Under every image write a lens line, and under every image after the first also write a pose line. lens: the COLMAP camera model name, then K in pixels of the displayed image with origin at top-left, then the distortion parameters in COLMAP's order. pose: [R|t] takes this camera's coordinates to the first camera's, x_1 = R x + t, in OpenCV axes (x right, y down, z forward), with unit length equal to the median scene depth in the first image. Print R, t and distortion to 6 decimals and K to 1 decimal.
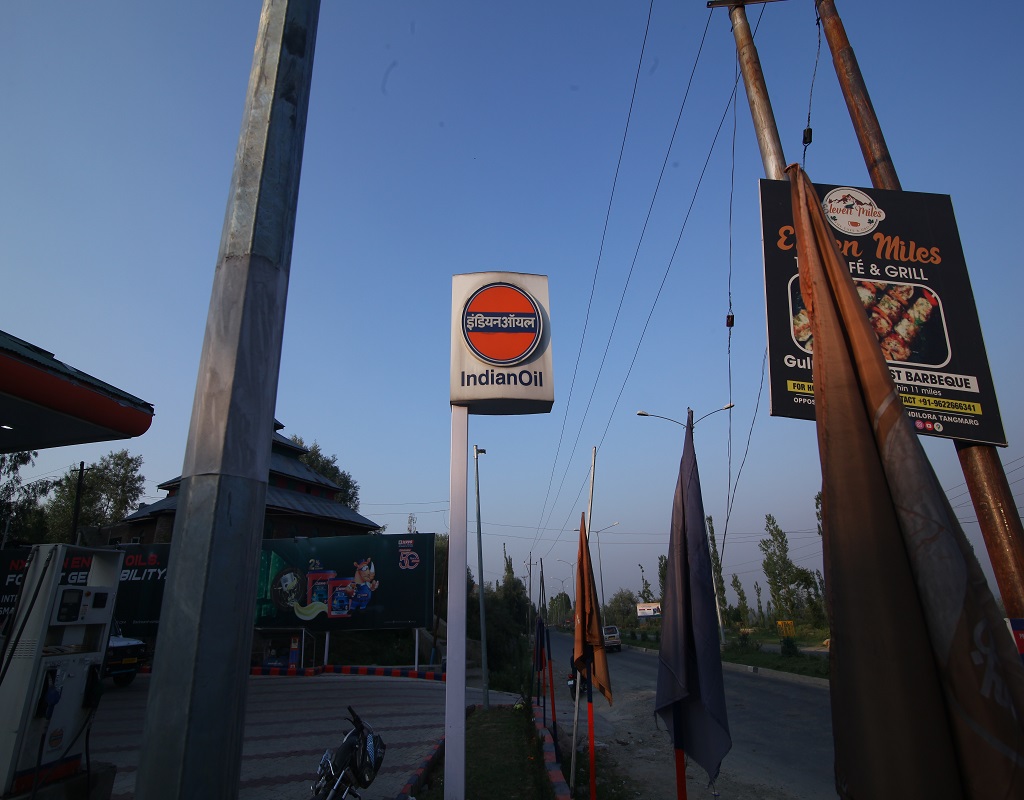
lens RADIAL K [[482.6, 0, 508.5], [0, 482.6, 440.3], [0, 0, 1]] dist [-0.021481, 0.000310]
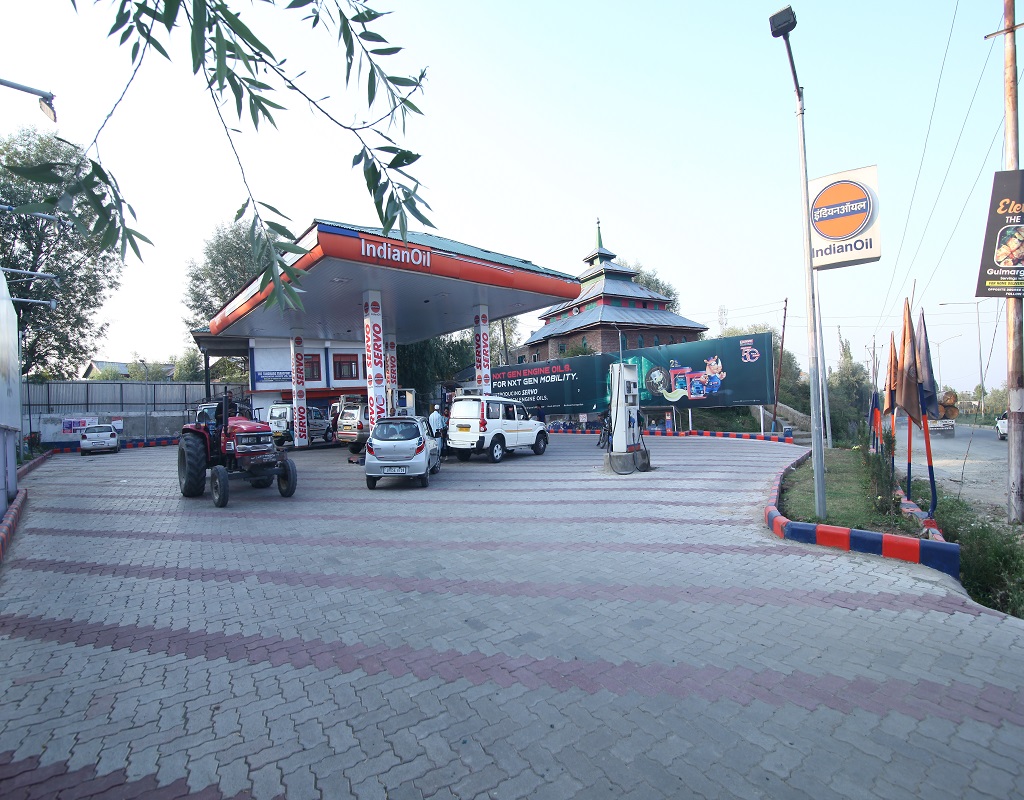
lens RADIAL K [[470.9, 0, 500.3], [0, 470.9, 404.3], [0, 0, 1]] dist [-0.010931, 0.000129]
pose [[0.804367, -0.013285, -0.593984, -0.002998], [0.213058, 0.939707, 0.267503, -0.102153], [0.554617, -0.341724, 0.758699, -0.353561]]
